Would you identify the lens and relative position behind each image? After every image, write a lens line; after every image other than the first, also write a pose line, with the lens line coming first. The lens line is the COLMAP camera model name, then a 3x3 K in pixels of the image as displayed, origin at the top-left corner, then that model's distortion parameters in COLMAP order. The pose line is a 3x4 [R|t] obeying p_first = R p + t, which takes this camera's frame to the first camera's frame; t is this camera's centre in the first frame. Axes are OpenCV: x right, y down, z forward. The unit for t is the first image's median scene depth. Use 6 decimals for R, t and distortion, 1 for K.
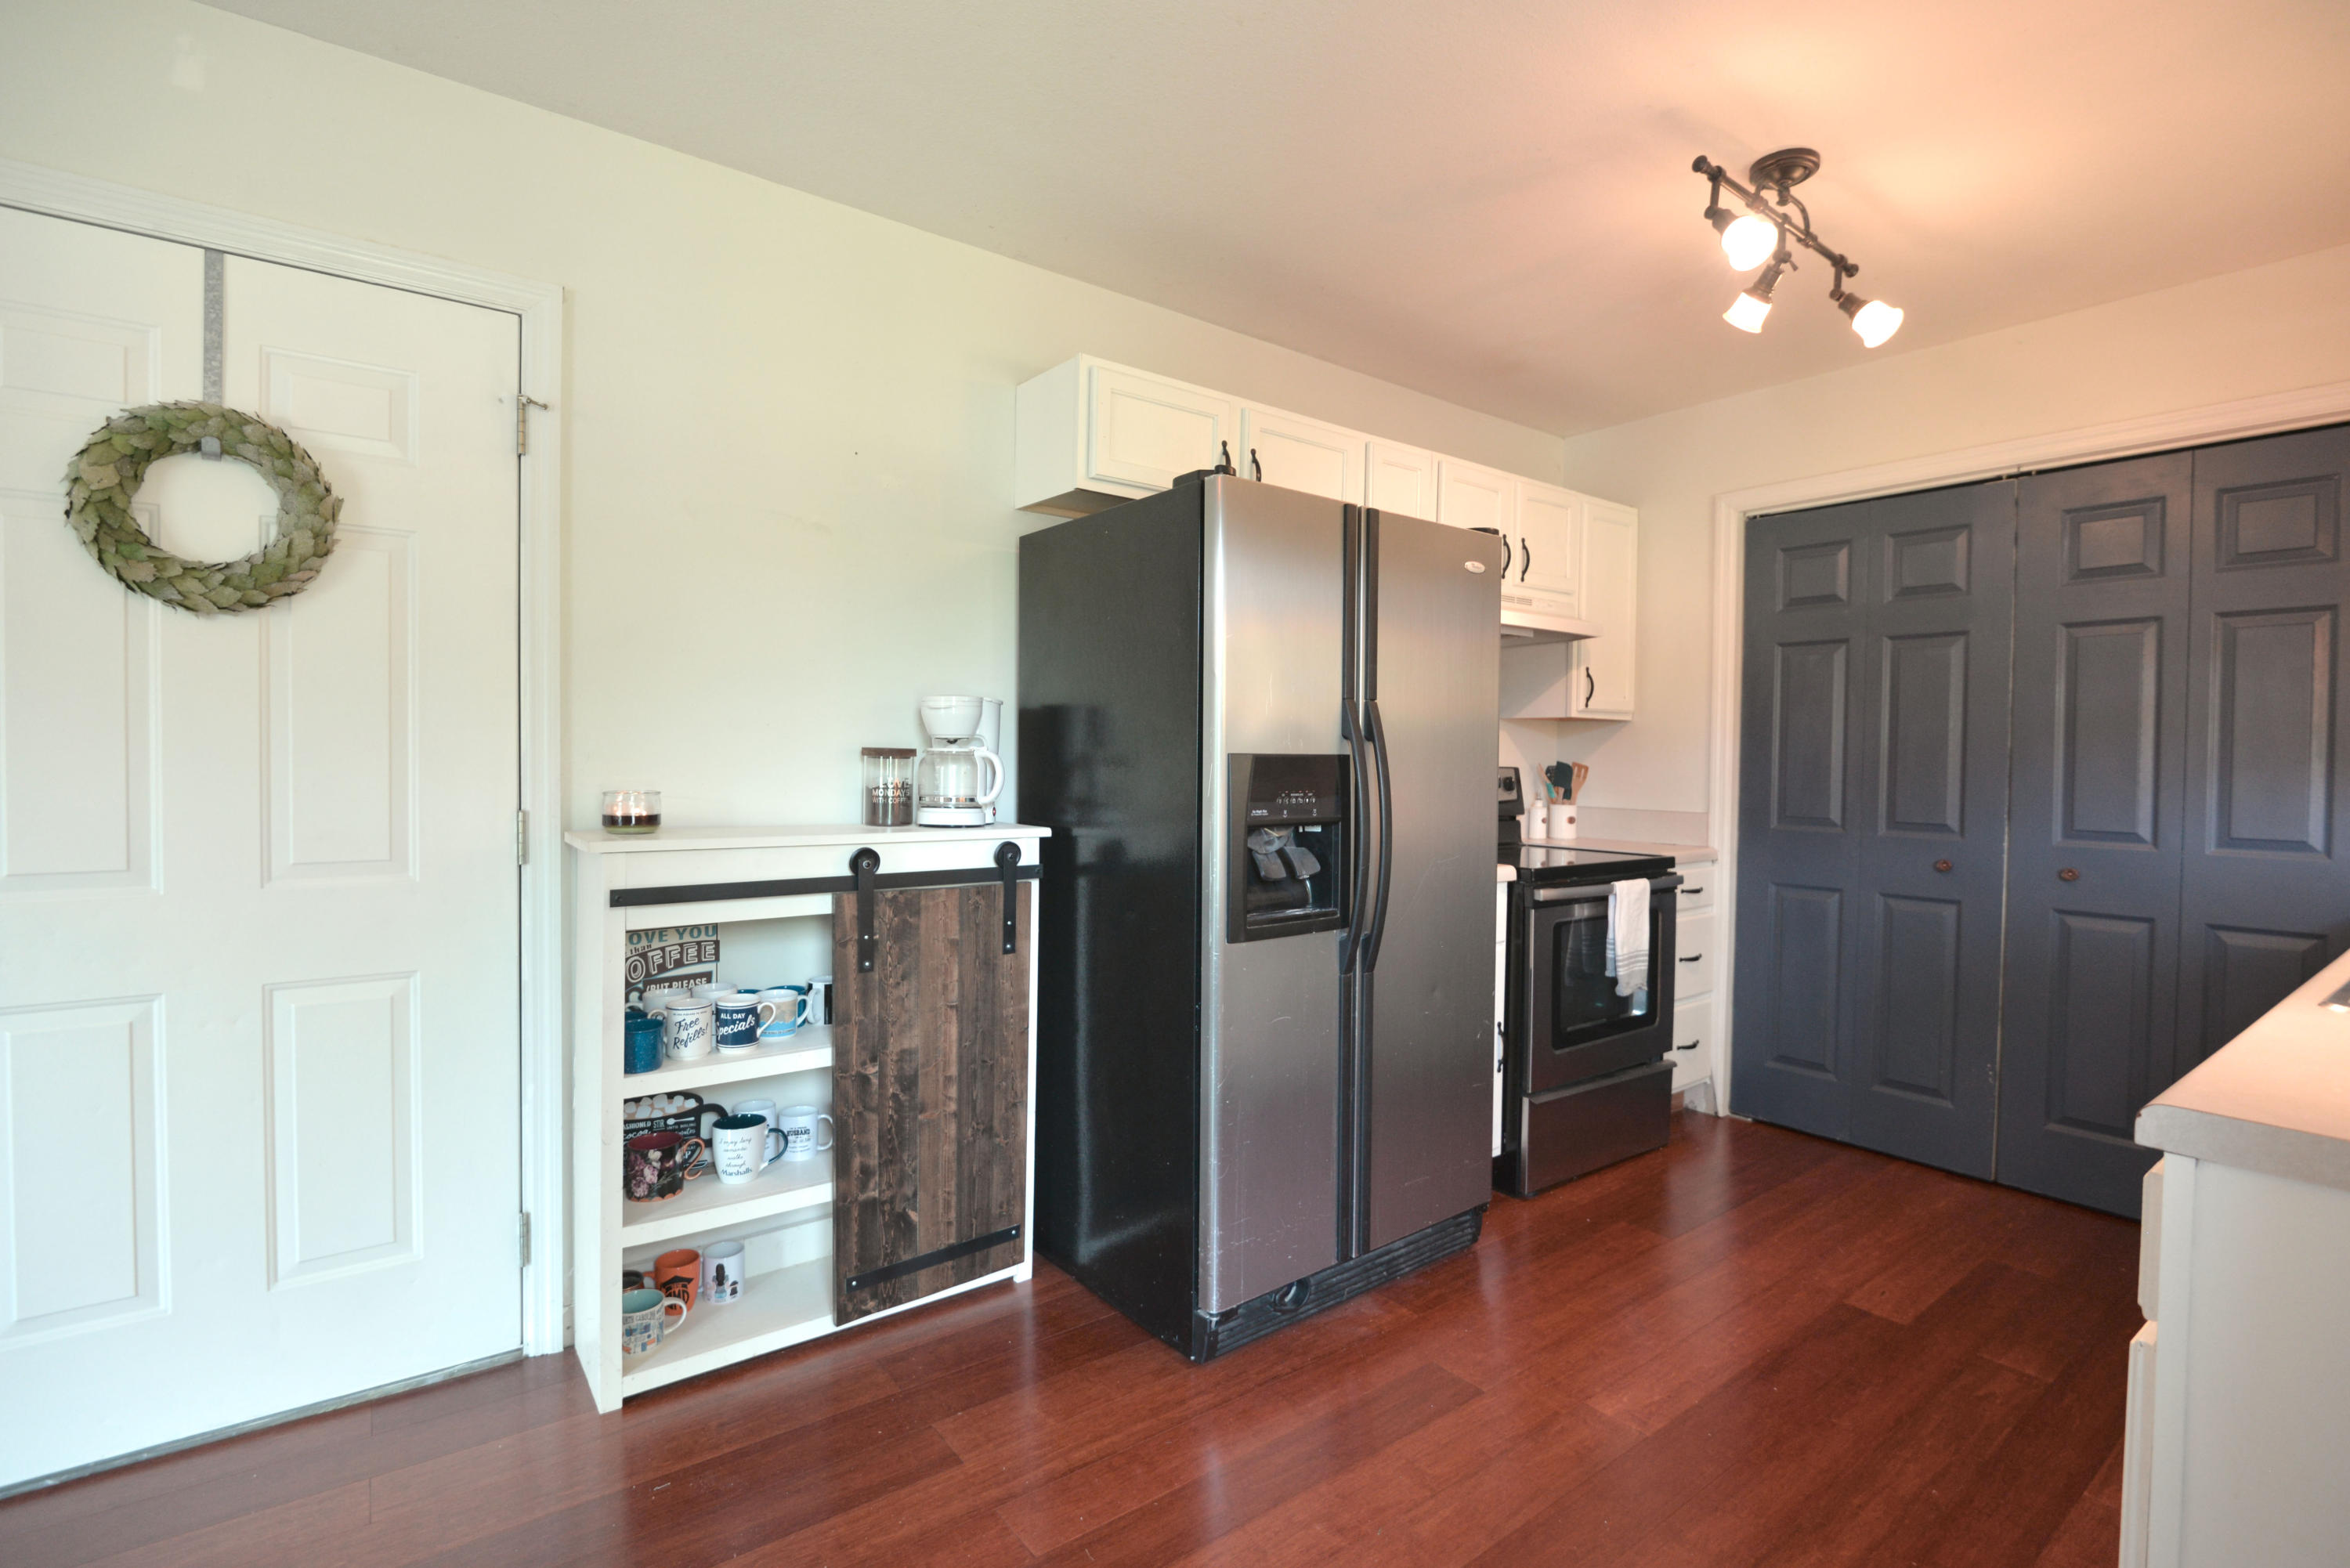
lens RADIAL K [[1074.4, 0, 1167.6], [0, 1074.4, 787.2], [0, 0, 1]] dist [-0.007493, -0.006687]
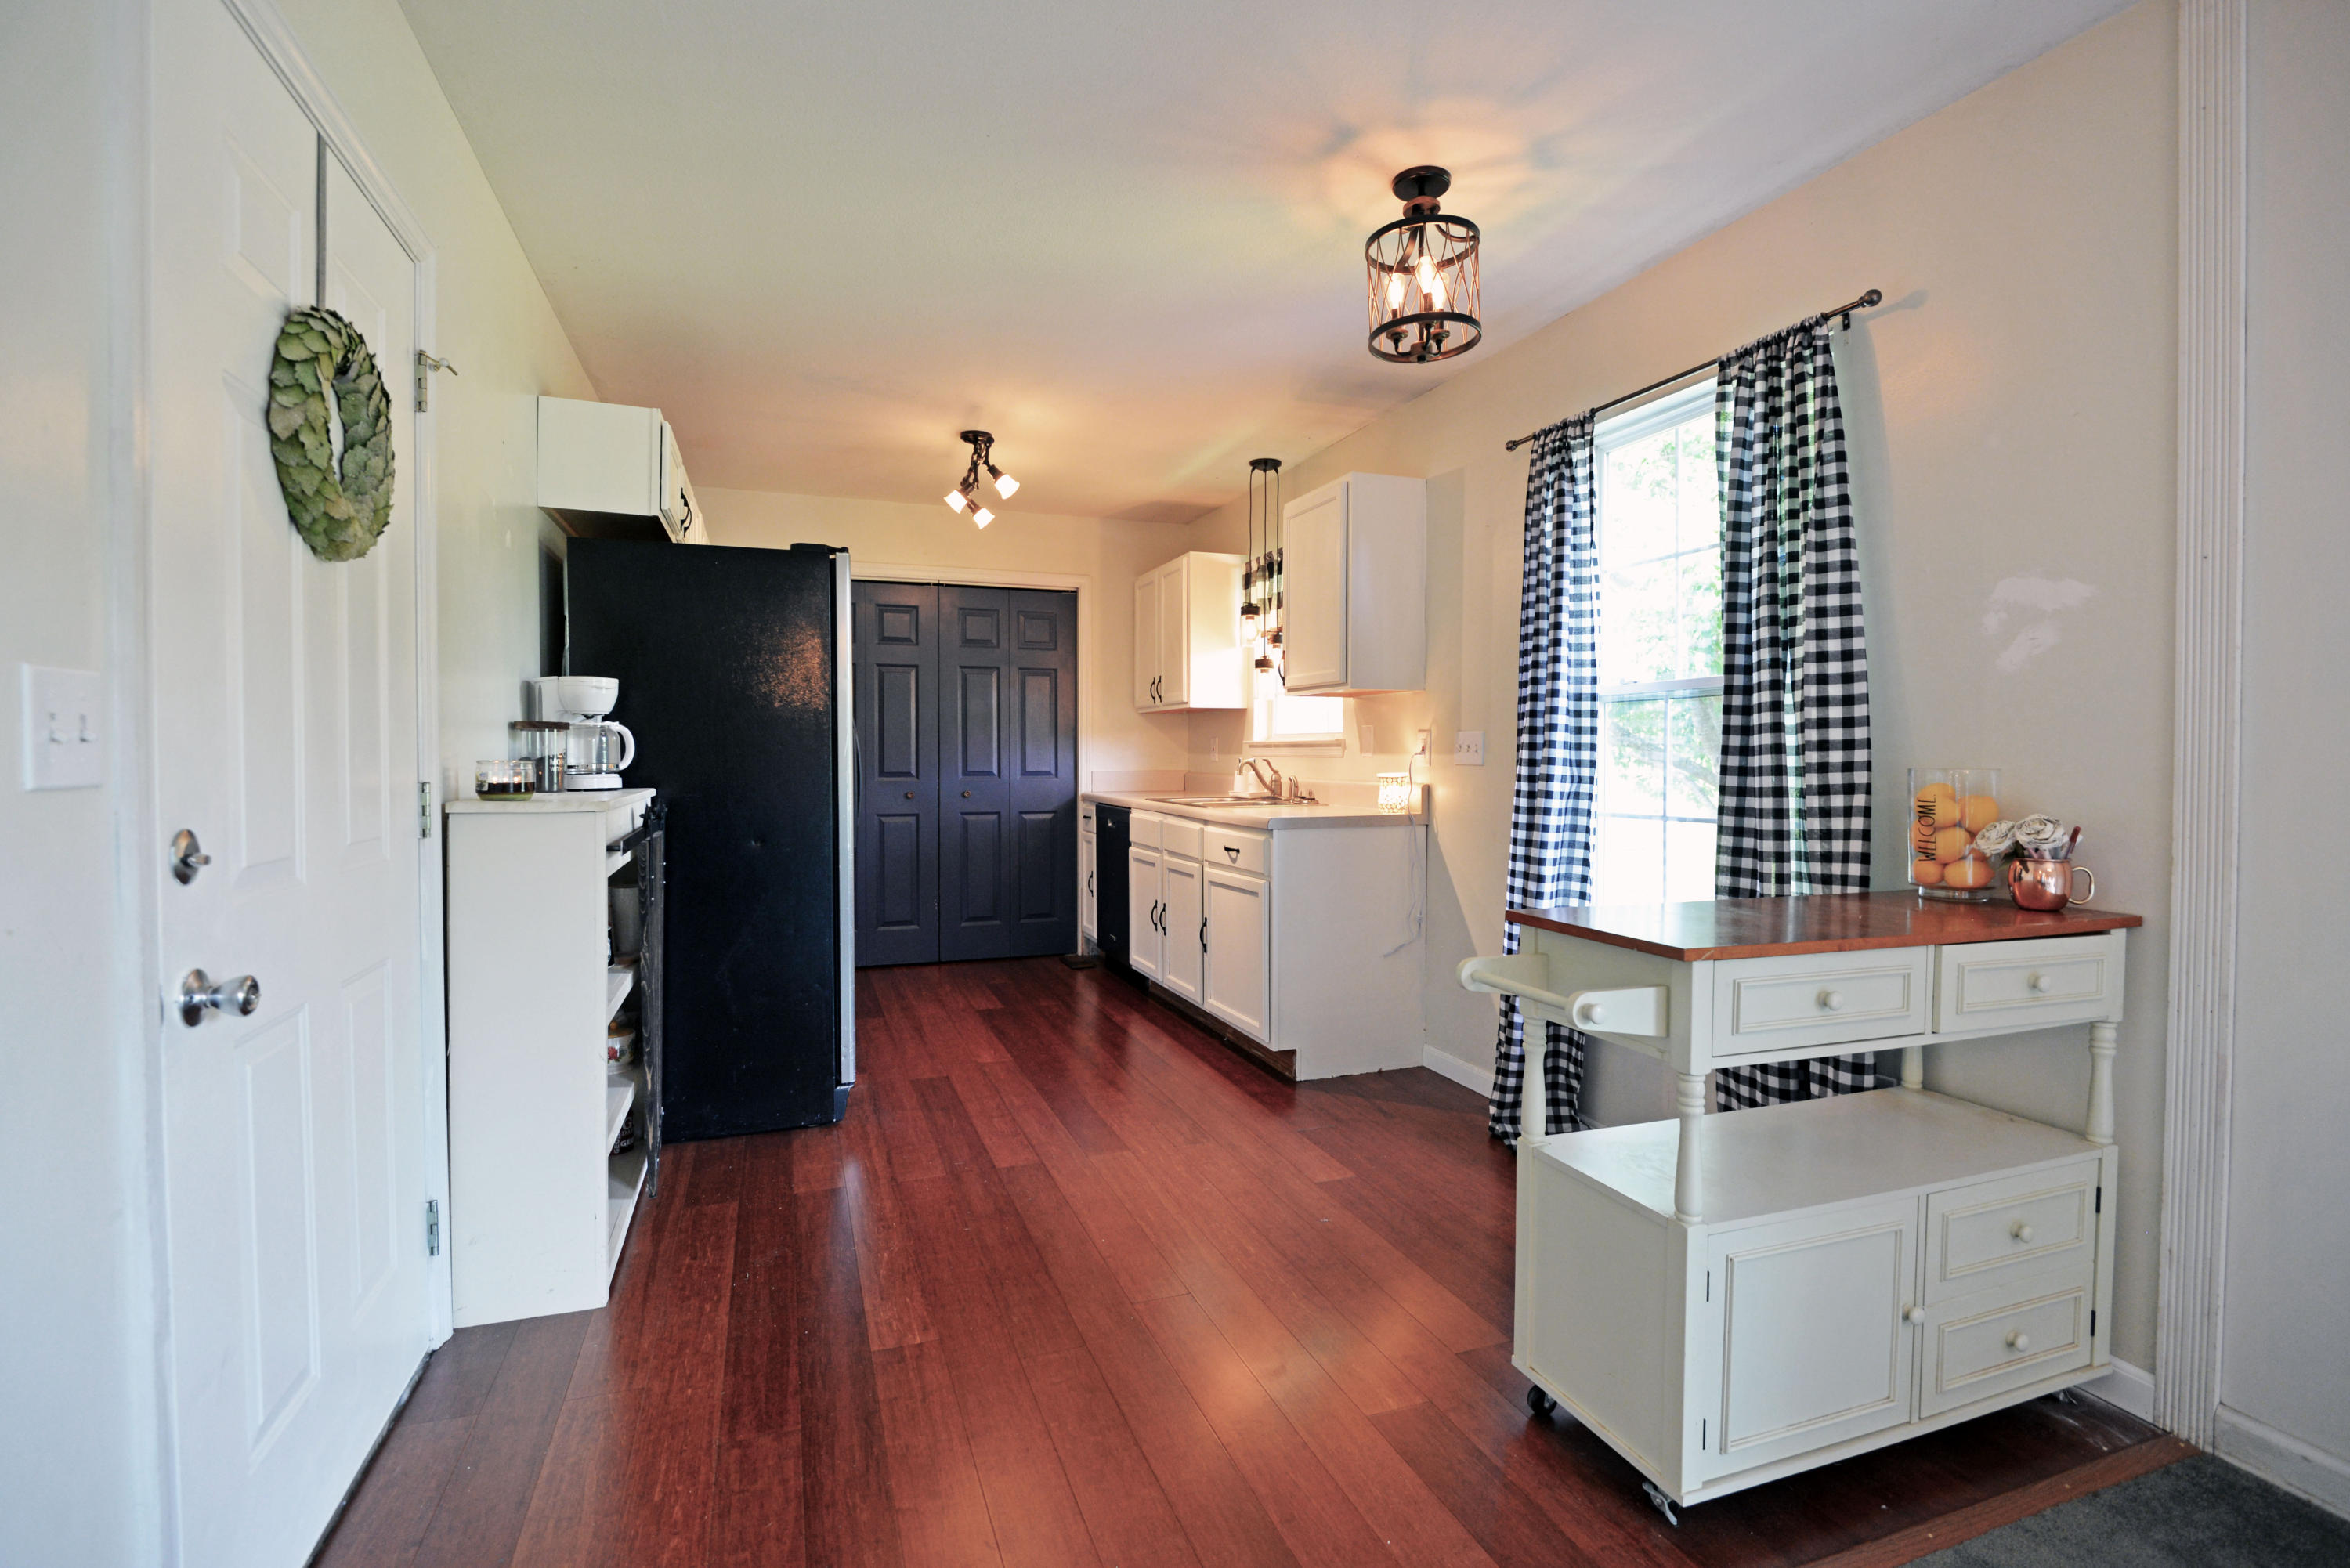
lens RADIAL K [[1074.4, 0, 1170.6], [0, 1074.4, 780.6], [0, 0, 1]] dist [-0.007493, -0.006687]
pose [[0.291944, -0.038048, 0.955678, -1.208785], [0.029295, 0.999095, 0.030828, 0.009151], [-0.955987, 0.018996, 0.292795, 0.070170]]
